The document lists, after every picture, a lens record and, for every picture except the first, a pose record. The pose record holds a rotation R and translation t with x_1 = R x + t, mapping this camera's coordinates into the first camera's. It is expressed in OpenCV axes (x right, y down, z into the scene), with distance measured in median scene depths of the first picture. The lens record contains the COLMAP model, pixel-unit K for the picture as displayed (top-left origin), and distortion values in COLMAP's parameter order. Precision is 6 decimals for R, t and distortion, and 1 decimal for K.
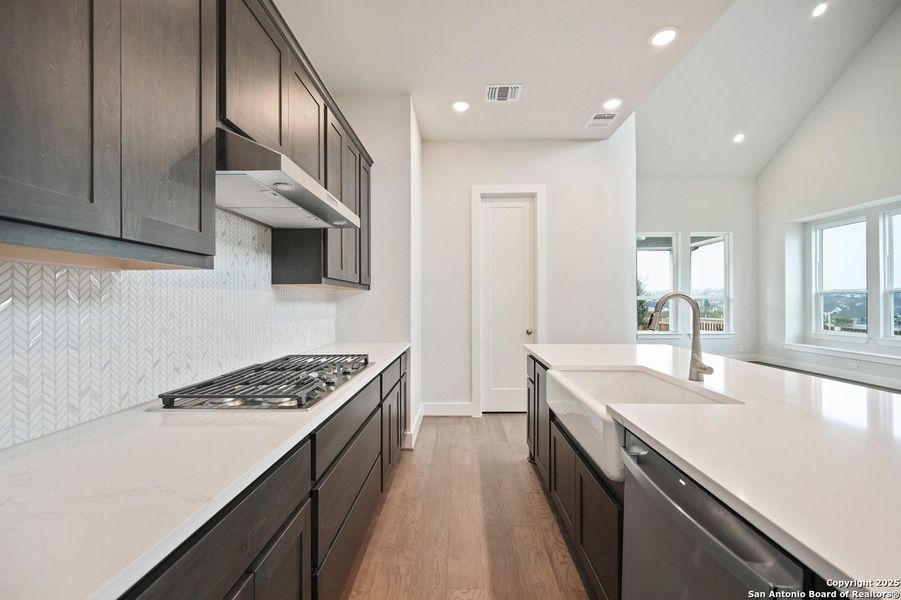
lens RADIAL K [[362.5, 0, 455.3], [0, 362.5, 301.2], [0, 0, 1]] dist [-0.001143, -0.000116]
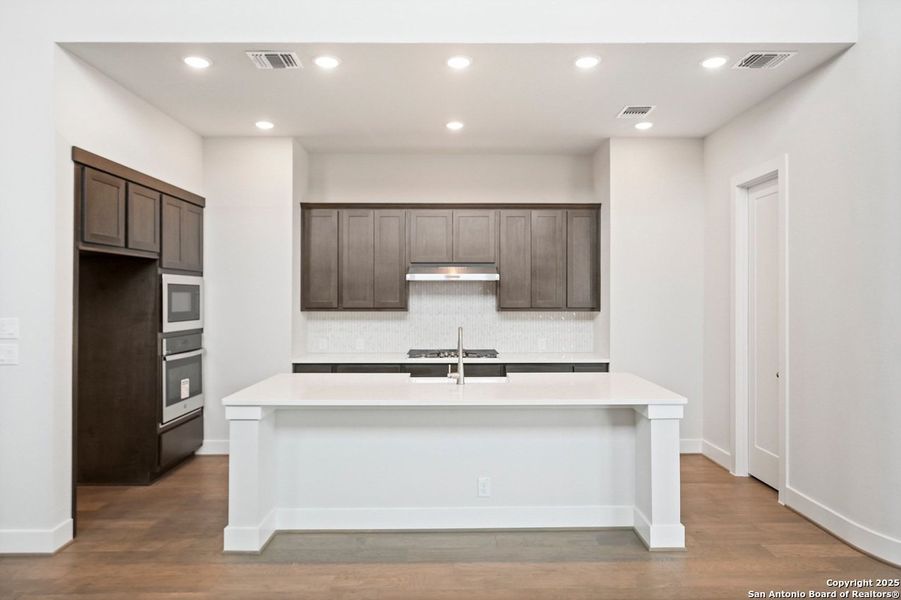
lens RADIAL K [[577.4, 0, 454.3], [0, 577.4, 297.2], [0, 0, 1]] dist [-0.002474, -0.000780]
pose [[0.024141, 0.003366, -0.999703, 1.249118], [0.000395, 0.999994, 0.003377, -0.064019], [0.999708, -0.000477, 0.024139, 0.363200]]
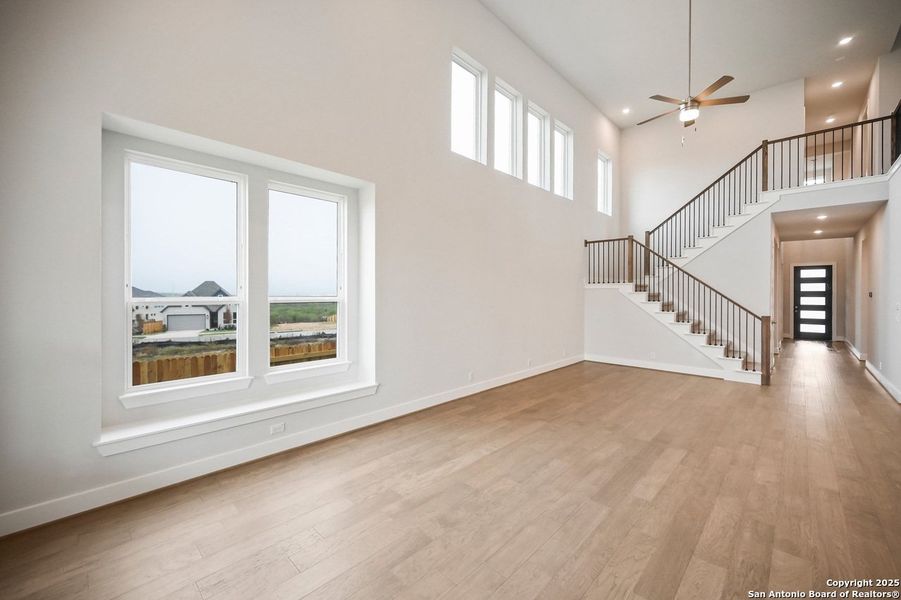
lens RADIAL K [[365.2, 0, 453.4], [0, 365.2, 292.8], [0, 0, 1]] dist [-0.000931, -0.000166]
pose [[-0.733617, -0.002113, 0.679560, 0.665323], [-0.003469, 0.999994, -0.000635, -0.058769], [-0.679555, -0.002823, -0.733620, 1.745205]]
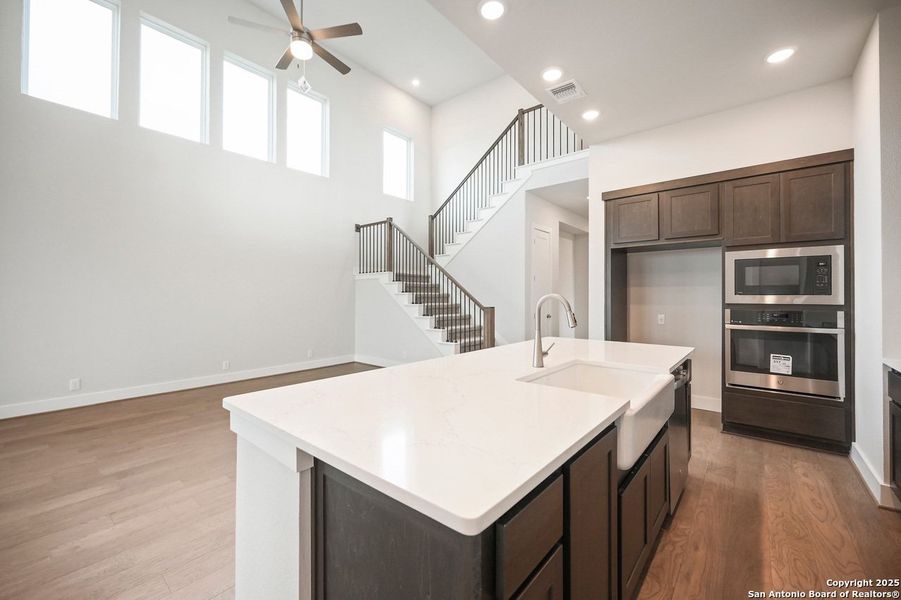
lens RADIAL K [[365.8, 0, 445.8], [0, 365.8, 290.7], [0, 0, 1]] dist [-0.001594, -0.000074]
pose [[-0.772642, 0.009765, 0.634766, 0.041111], [0.000906, 0.999898, -0.014279, -0.006759], [-0.634841, -0.010457, -0.772572, 0.856636]]
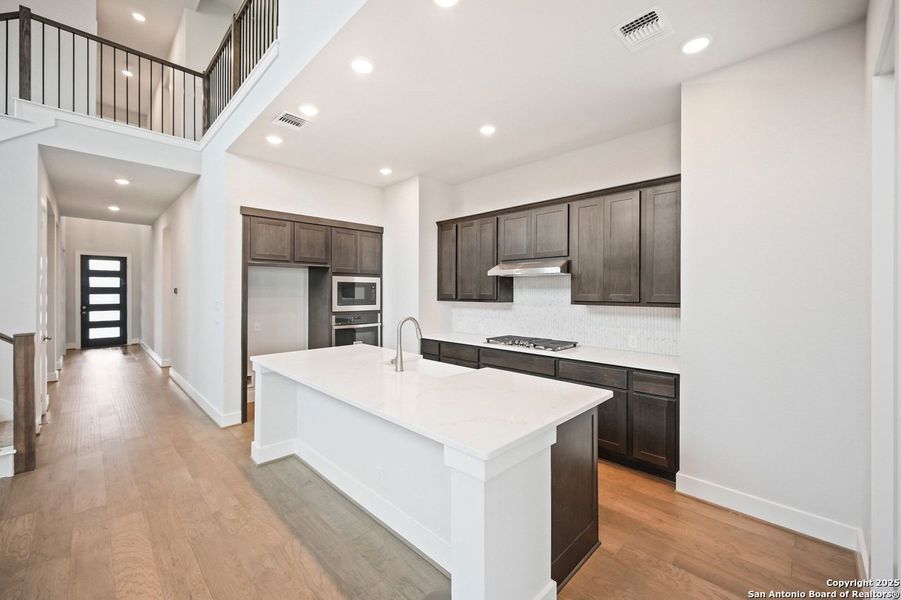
lens RADIAL K [[365.2, 0, 453.4], [0, 365.2, 292.8], [0, 0, 1]] dist [-0.000931, -0.000166]
pose [[-0.696161, 0.001977, -0.717883, 0.665165], [-0.000807, 0.999993, 0.003537, -0.056028], [0.717886, 0.003042, -0.696154, 0.931440]]
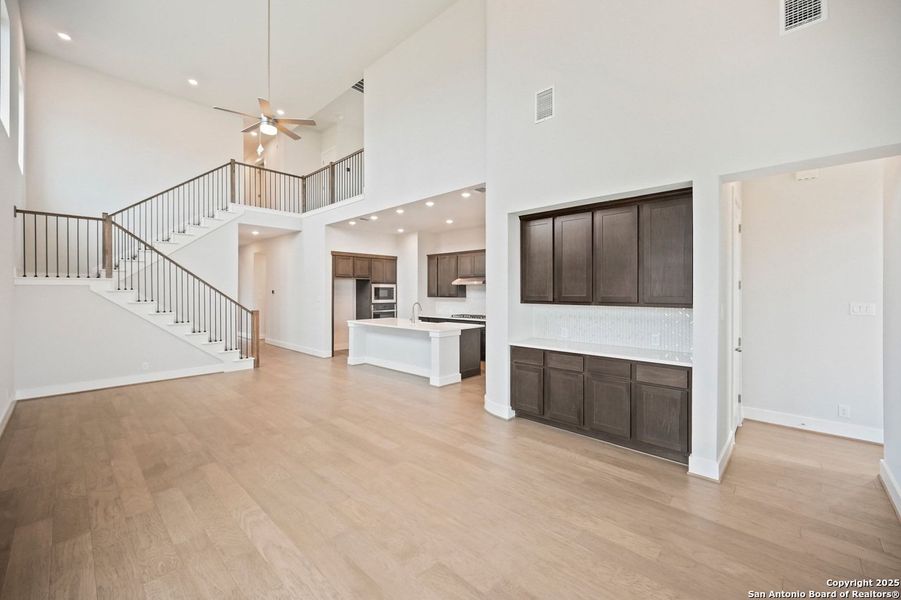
lens RADIAL K [[365.2, 0, 453.4], [0, 365.2, 292.8], [0, 0, 1]] dist [-0.000931, -0.000166]
pose [[-0.674378, 0.004174, -0.738374, 1.417321], [0.000724, 0.999987, 0.004991, -0.064108], [0.738386, 0.002831, -0.674373, 1.718912]]
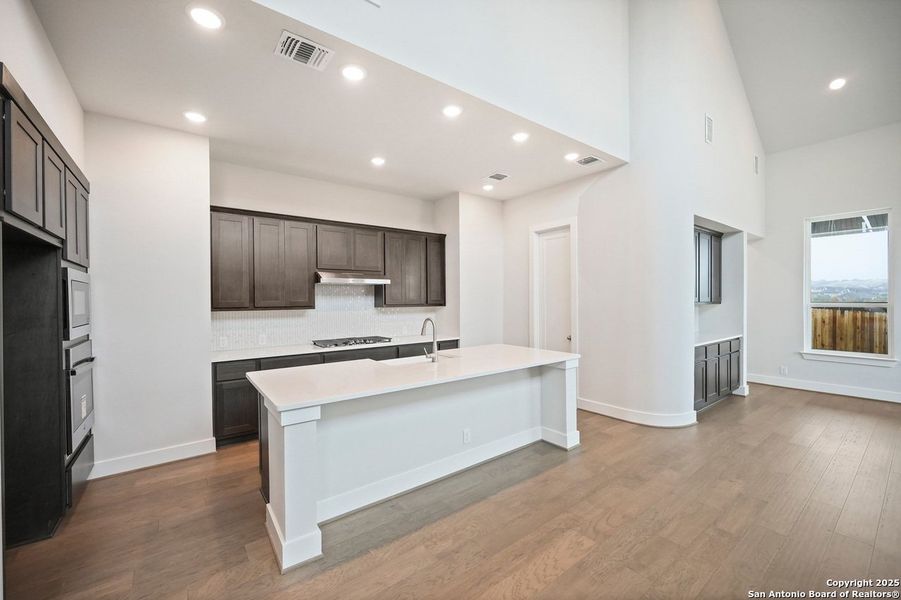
lens RADIAL K [[366.6, 0, 452.0], [0, 366.6, 304.8], [0, 0, 1]] dist [-0.000100, -0.000050]
pose [[0.618727, 0.008114, -0.785564, 0.921038], [0.008635, 0.999816, 0.017128, -0.052093], [0.785559, -0.017381, 0.618543, -0.074707]]
